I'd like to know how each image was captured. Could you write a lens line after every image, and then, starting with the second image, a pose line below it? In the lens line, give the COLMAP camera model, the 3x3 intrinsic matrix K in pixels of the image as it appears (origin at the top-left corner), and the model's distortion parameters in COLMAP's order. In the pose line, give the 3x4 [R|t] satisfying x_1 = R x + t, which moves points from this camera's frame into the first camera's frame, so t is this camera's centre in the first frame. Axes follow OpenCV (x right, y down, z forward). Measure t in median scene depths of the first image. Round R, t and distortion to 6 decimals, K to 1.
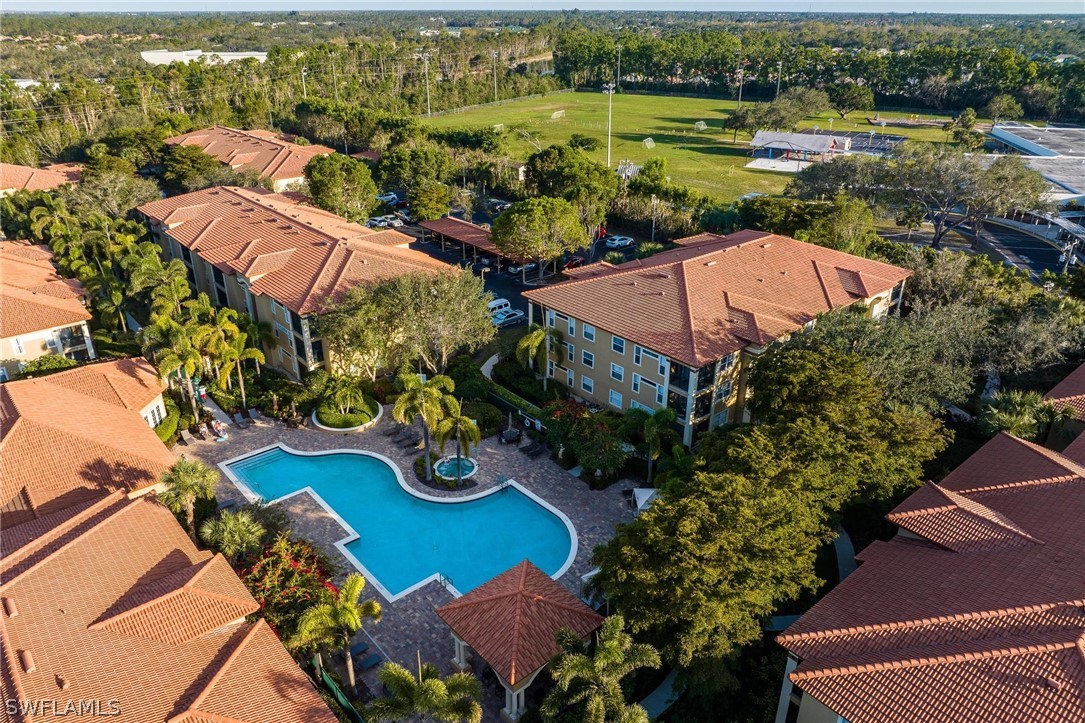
lens RADIAL K [[771.7, 0, 536.7], [0, 771.7, 360.4], [0, 0, 1]] dist [-0.050694, 0.024955]
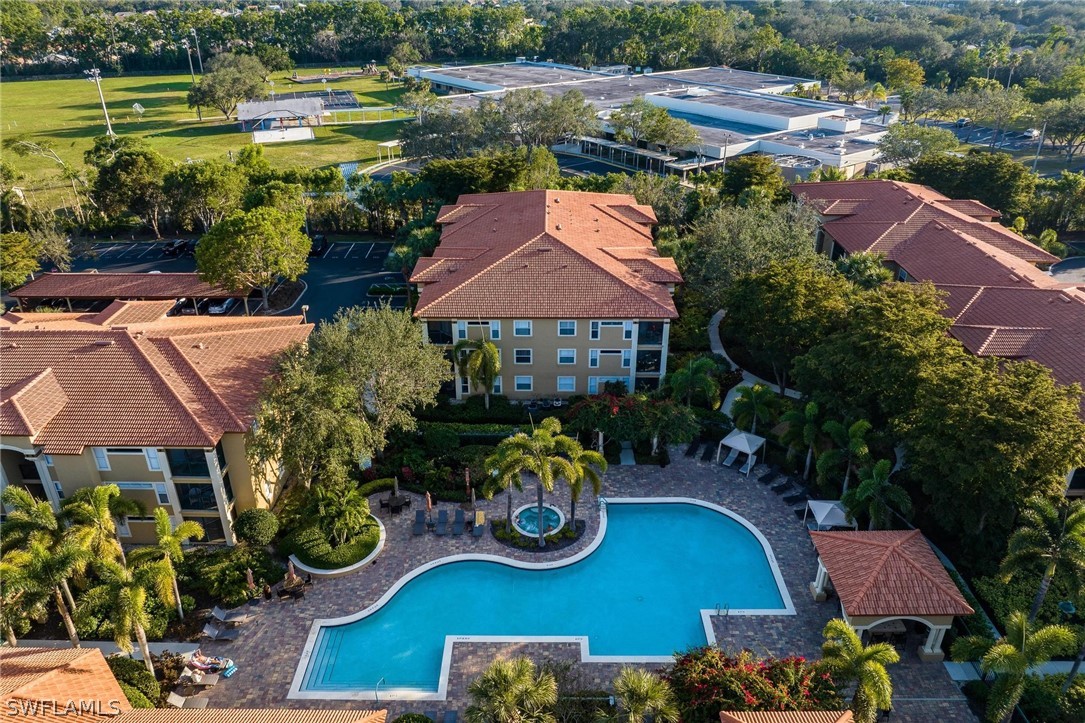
lens RADIAL K [[771.7, 0, 536.7], [0, 771.7, 360.4], [0, 0, 1]] dist [-0.050694, 0.024955]
pose [[0.648454, -0.350880, 0.675567, -0.545792], [0.320343, 0.930815, 0.175966, -0.154033], [-0.690570, 0.102308, 0.715993, 0.330878]]
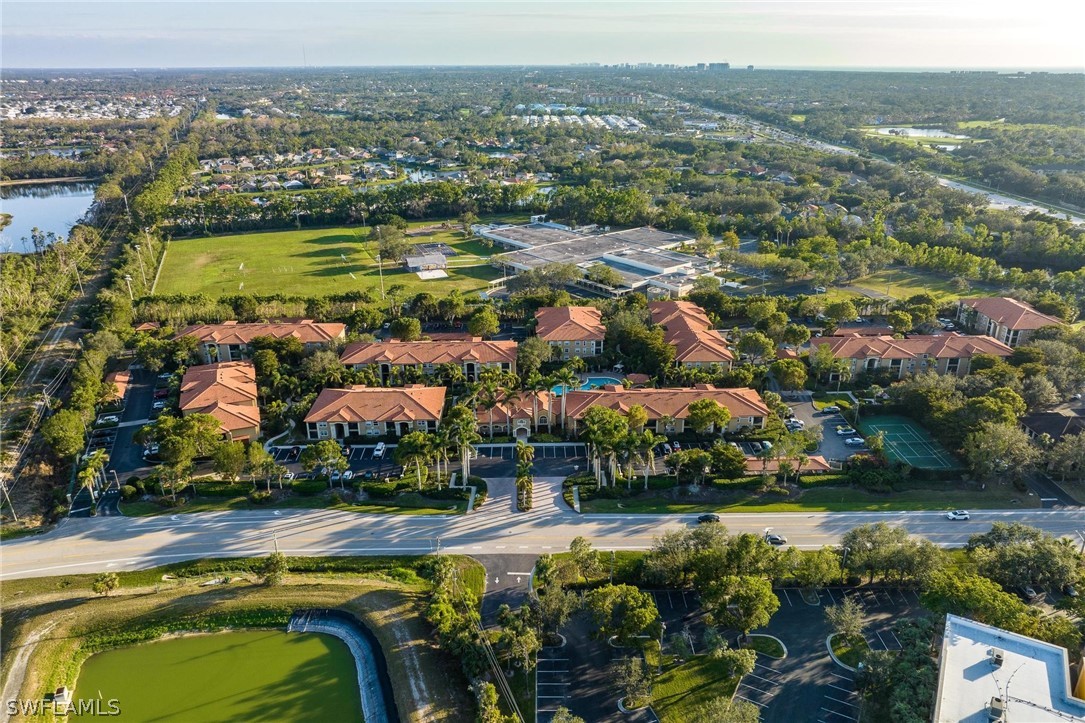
lens RADIAL K [[771.7, 0, 536.7], [0, 771.7, 360.4], [0, 0, 1]] dist [-0.050694, 0.024955]
pose [[0.626357, -0.285256, 0.725469, -2.692379], [0.332014, 0.939632, 0.082810, -0.308316], [-0.705296, 0.188997, 0.683255, -1.392710]]
